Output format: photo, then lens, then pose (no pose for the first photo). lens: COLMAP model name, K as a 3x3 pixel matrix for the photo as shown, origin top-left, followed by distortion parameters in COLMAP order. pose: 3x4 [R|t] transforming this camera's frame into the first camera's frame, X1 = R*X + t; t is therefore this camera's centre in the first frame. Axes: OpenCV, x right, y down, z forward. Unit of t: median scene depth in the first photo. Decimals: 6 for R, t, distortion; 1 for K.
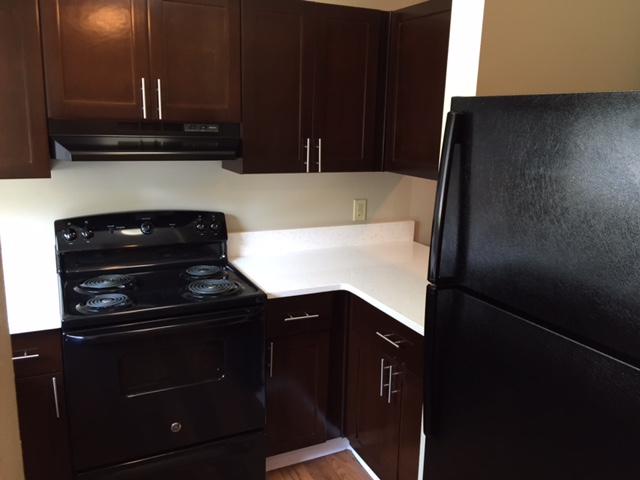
lens RADIAL K [[527.9, 0, 320.0], [0, 527.9, 240.0], [0, 0, 1]] dist [-0.003054, -0.001402]
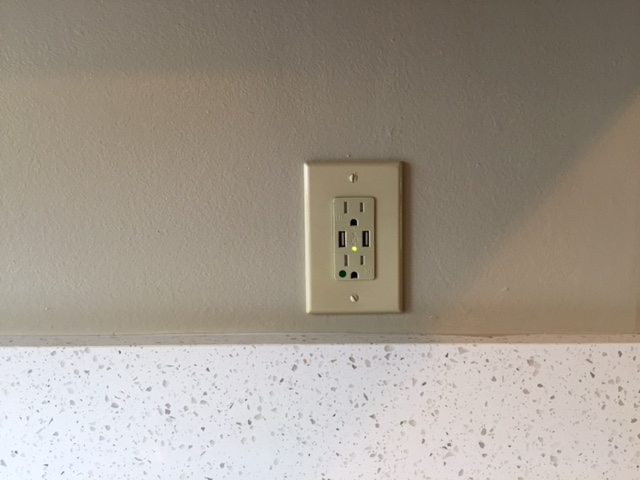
lens RADIAL K [[548.9, 0, 320.0], [0, 548.9, 240.0], [0, 0, 1]] dist [0.011166, 0.001623]
pose [[0.889549, 0.012081, -0.456680, 0.146114], [-0.060731, 0.993905, -0.092003, -0.046277], [0.452785, 0.109575, 0.884861, 0.946554]]
